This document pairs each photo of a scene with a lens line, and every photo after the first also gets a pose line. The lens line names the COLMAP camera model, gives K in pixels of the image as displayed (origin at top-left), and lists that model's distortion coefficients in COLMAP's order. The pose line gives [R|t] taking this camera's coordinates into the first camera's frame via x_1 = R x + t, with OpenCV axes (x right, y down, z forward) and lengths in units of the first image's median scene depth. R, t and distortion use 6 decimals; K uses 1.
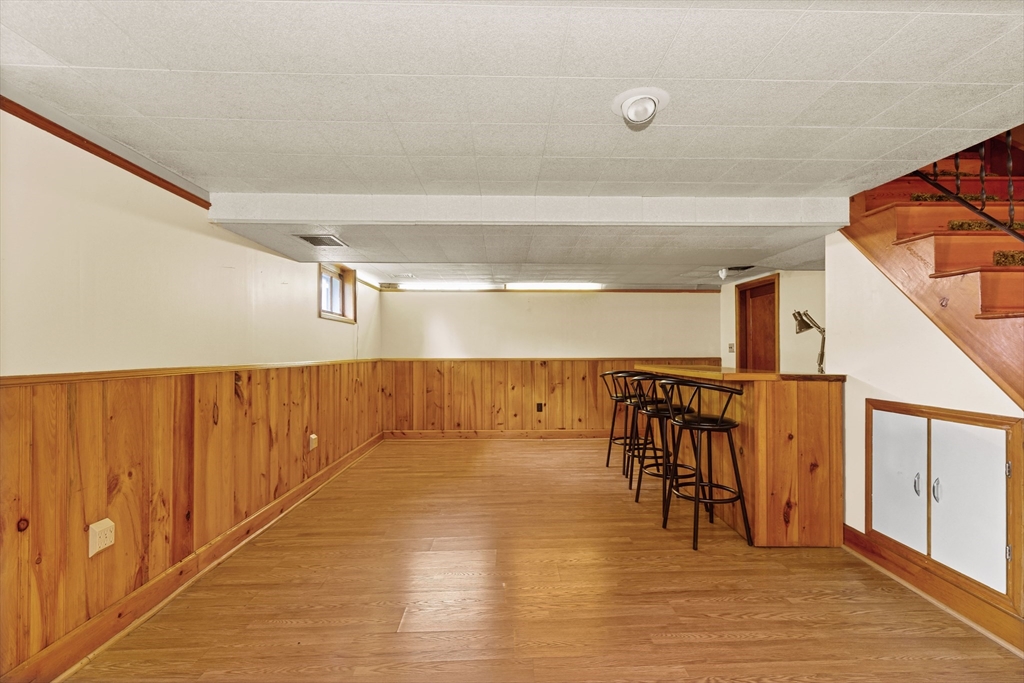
lens RADIAL K [[468.1, 0, 517.1], [0, 468.1, 344.4], [0, 0, 1]] dist [0.002012, -0.000662]
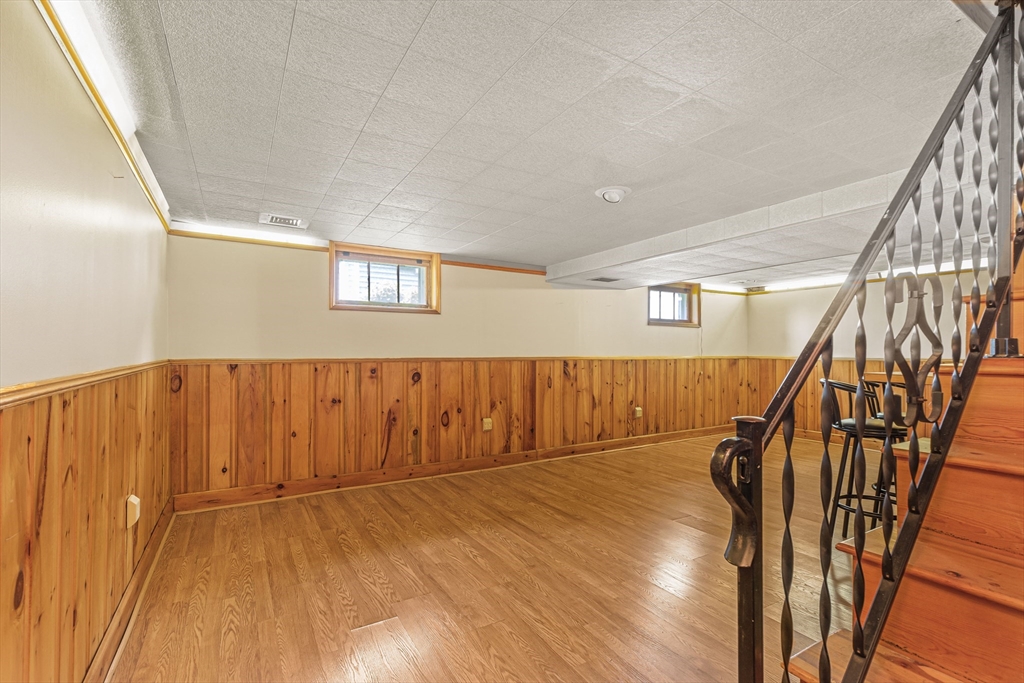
lens RADIAL K [[468.1, 0, 513.3], [0, 468.1, 345.1], [0, 0, 1]] dist [0.002012, -0.000662]
pose [[0.479026, -0.006022, -0.877780, 0.883112], [0.009261, 0.999955, -0.001806, 0.000660], [0.877752, -0.007264, 0.479061, -0.030885]]
